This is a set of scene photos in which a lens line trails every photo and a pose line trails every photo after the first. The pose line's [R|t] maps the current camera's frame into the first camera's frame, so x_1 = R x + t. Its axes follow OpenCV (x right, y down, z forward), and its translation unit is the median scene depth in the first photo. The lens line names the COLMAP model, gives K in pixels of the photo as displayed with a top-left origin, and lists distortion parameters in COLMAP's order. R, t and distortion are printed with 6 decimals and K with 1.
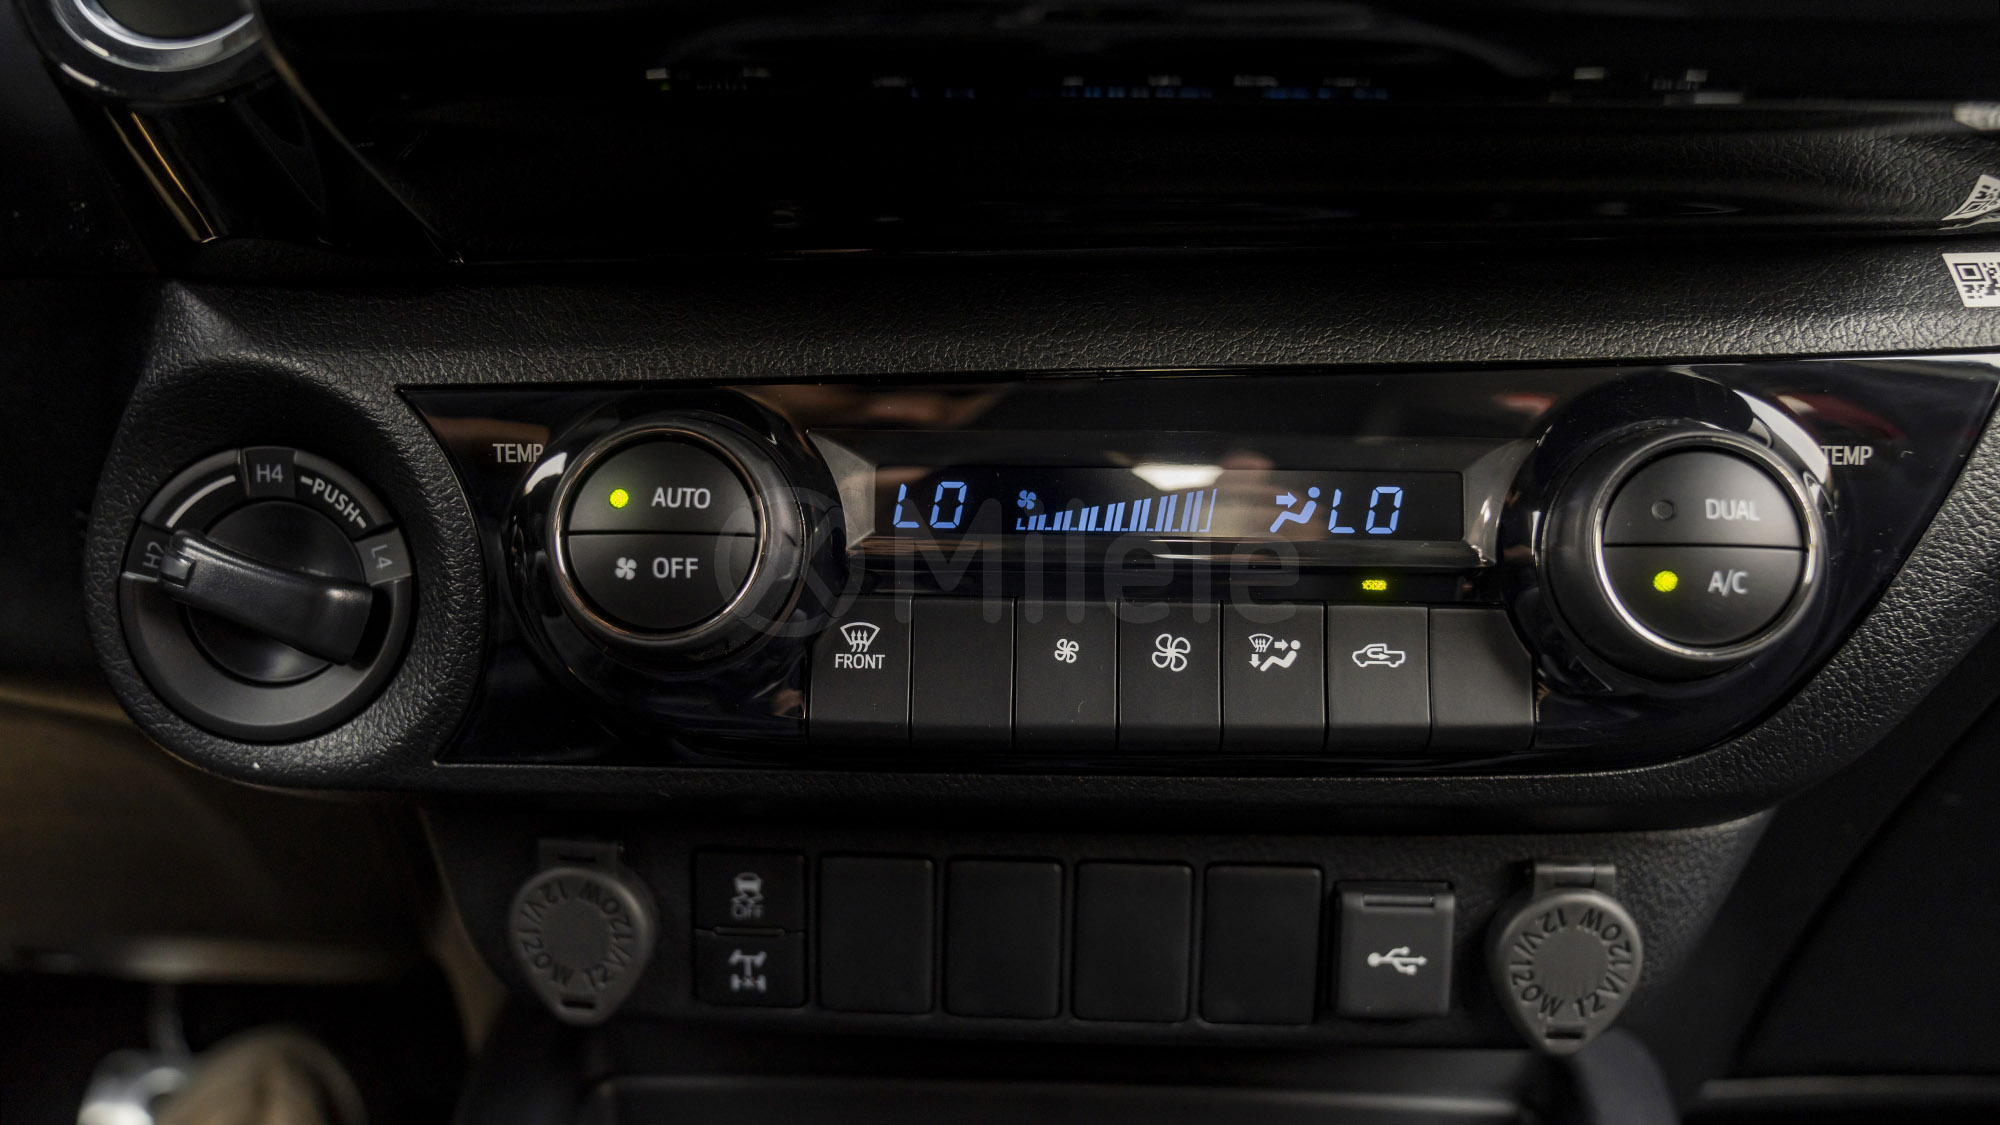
lens RADIAL K [[1531.0, 0, 1002.2], [0, 1531.0, 562.9], [0, 0, 1]] dist [-0.002281, 0.000278]
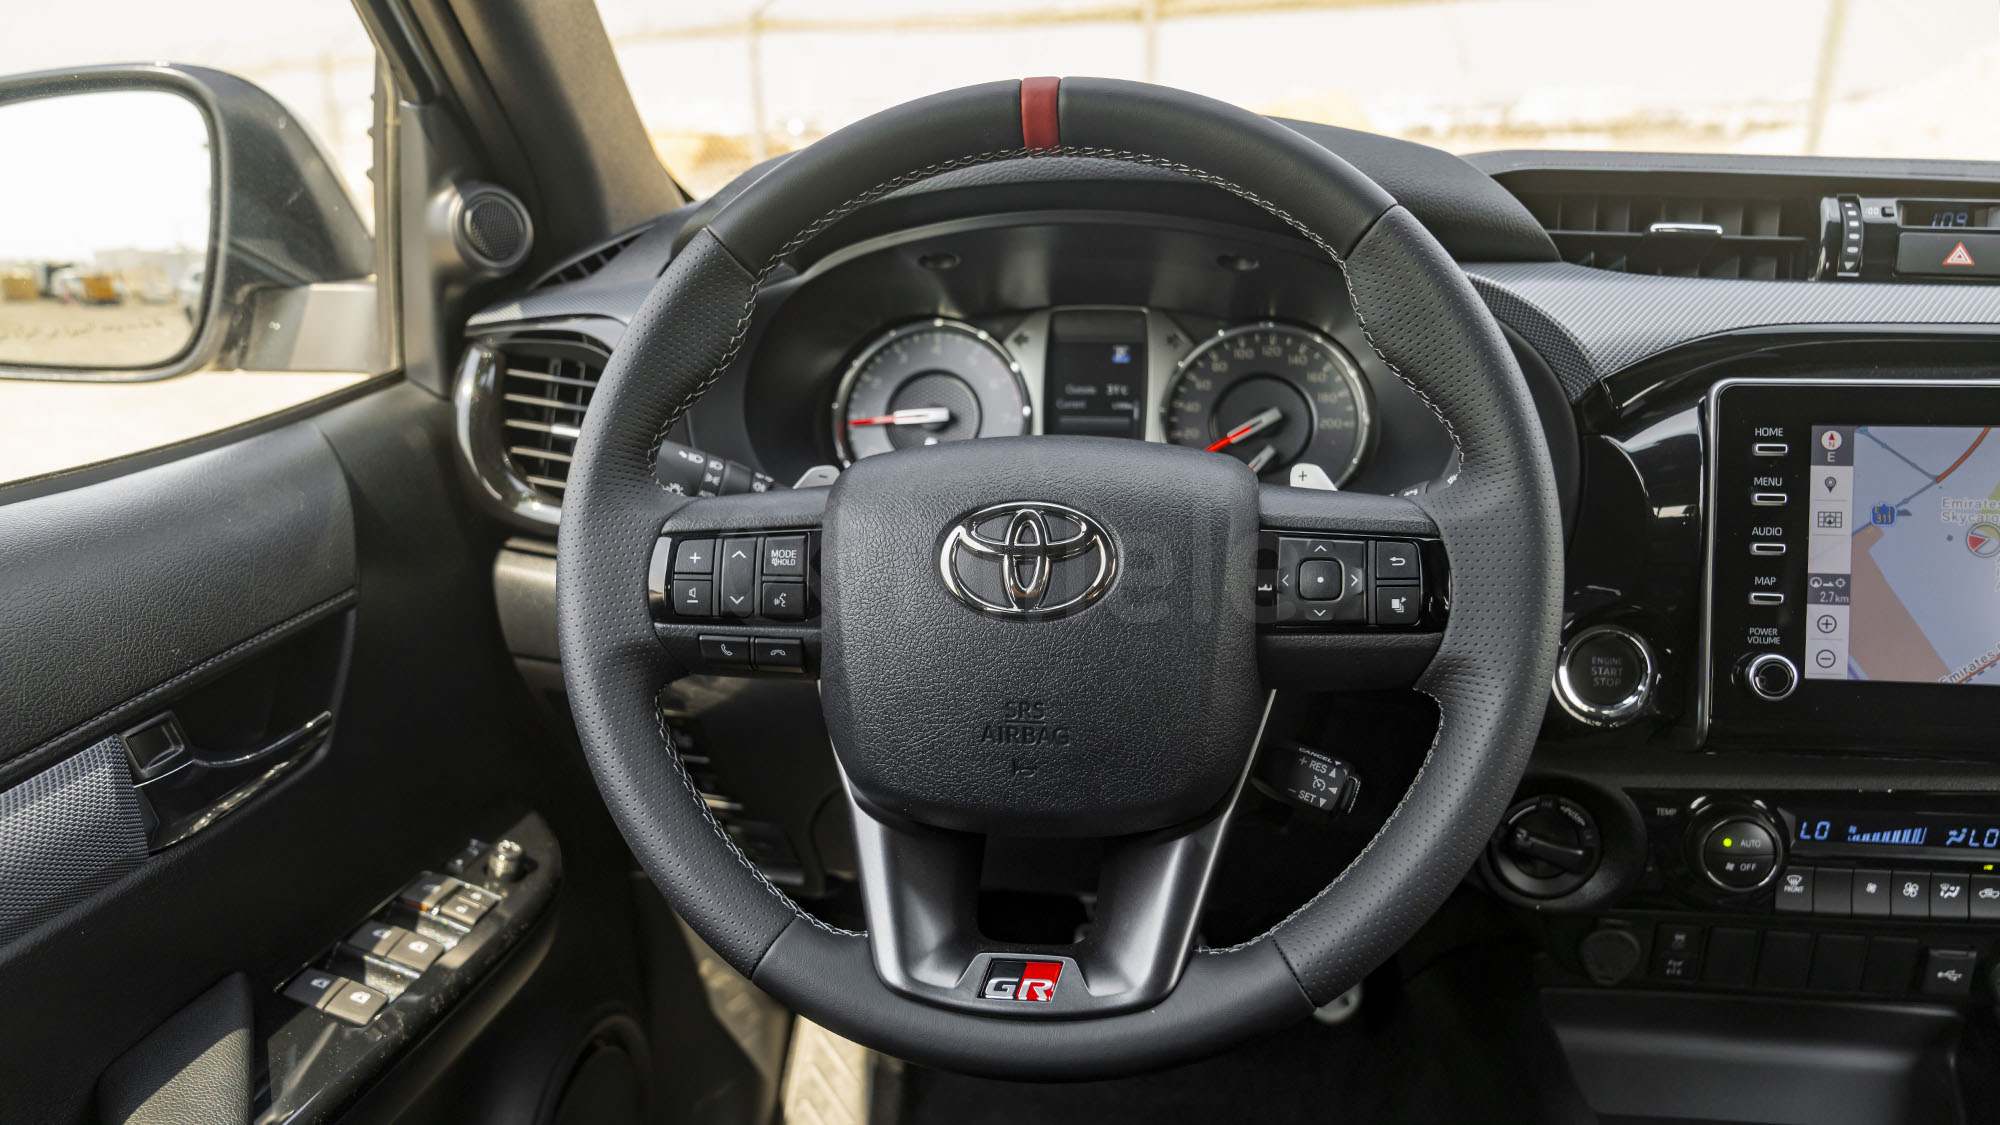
lens RADIAL K [[1380.1, 0, 982.2], [0, 1380.1, 574.4], [0, 0, 1]] dist [-0.032911, 0.016665]
pose [[0.994330, 0.005298, -0.106205, -1.220678], [0.011661, 0.987302, 0.158428, -0.857990], [0.105696, -0.158768, 0.981642, -1.428141]]
